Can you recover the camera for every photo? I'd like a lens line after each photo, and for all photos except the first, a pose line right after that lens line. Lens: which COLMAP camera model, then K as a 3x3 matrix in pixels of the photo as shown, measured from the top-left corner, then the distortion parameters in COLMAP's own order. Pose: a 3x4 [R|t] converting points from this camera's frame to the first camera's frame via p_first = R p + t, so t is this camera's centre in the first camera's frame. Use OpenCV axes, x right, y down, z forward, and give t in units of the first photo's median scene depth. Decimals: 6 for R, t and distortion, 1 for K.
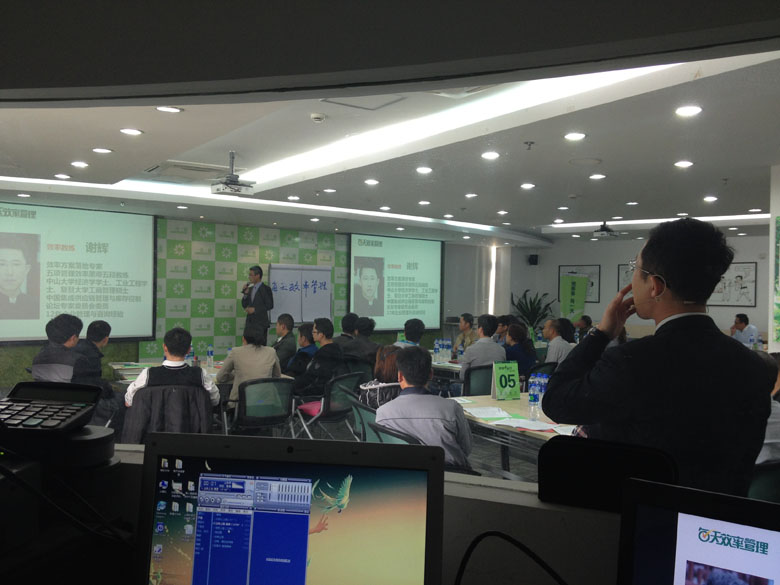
lens RADIAL K [[748.3, 0, 404.4], [0, 748.3, 293.8], [0, 0, 1]] dist [0.057429, 0.000000]
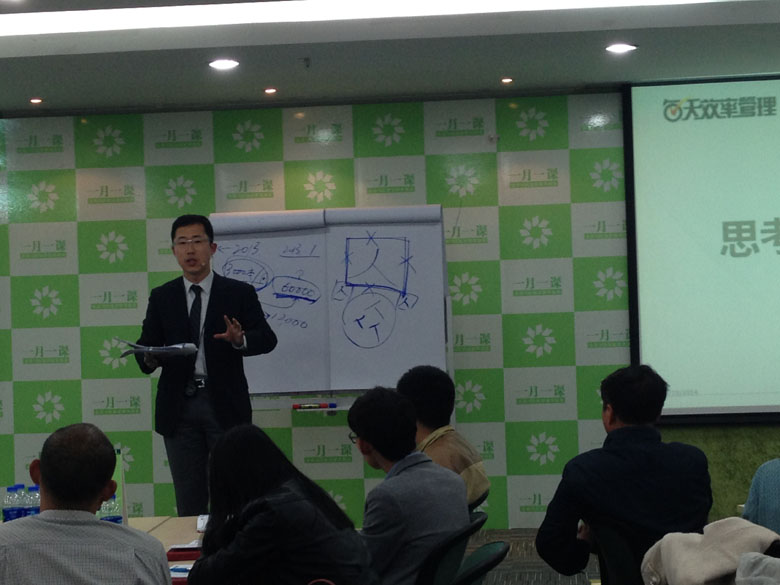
lens RADIAL K [[1803.6, 0, 391.3], [0, 1803.6, 287.5], [0, 0, 1]] dist [0.259368, 0.000000]
pose [[0.650131, -0.042082, -0.758656, 0.494232], [0.043502, 0.998889, -0.018128, 0.010038], [0.758576, -0.021218, 0.651239, 0.553899]]
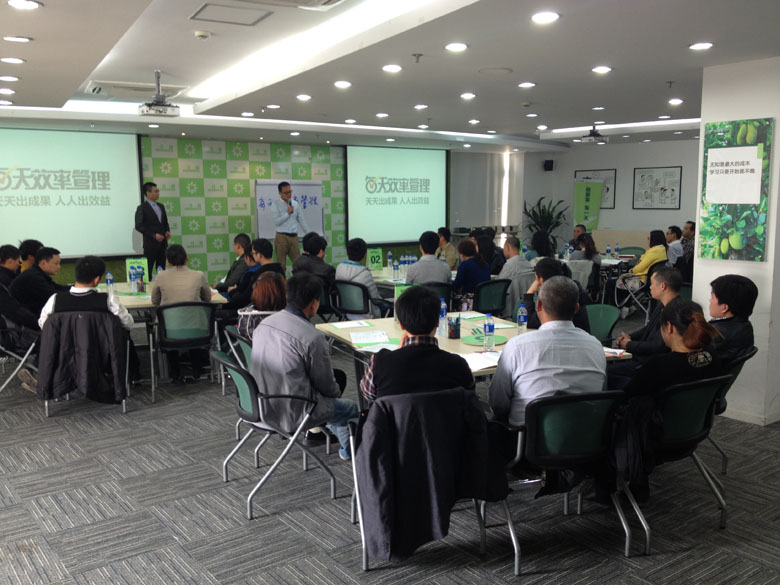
lens RADIAL K [[748.3, 0, 401.6], [0, 748.3, 294.7], [0, 0, 1]] dist [0.057429, 0.000000]
pose [[0.995780, -0.011604, -0.091037, 0.106211], [0.023042, 0.991811, 0.125615, -0.009663], [0.088834, -0.127182, 0.987893, 0.009775]]
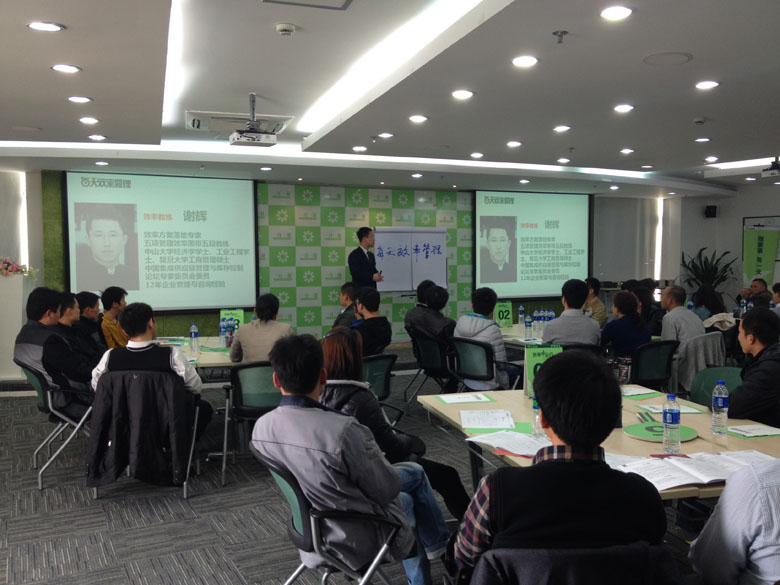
lens RADIAL K [[748.3, 0, 394.3], [0, 748.3, 292.1], [0, 0, 1]] dist [0.057429, 0.000000]
pose [[0.961688, -0.010600, -0.273942, 0.096112], [0.022557, 0.998923, 0.040535, 0.002988], [0.273218, -0.045161, 0.960891, 0.127795]]
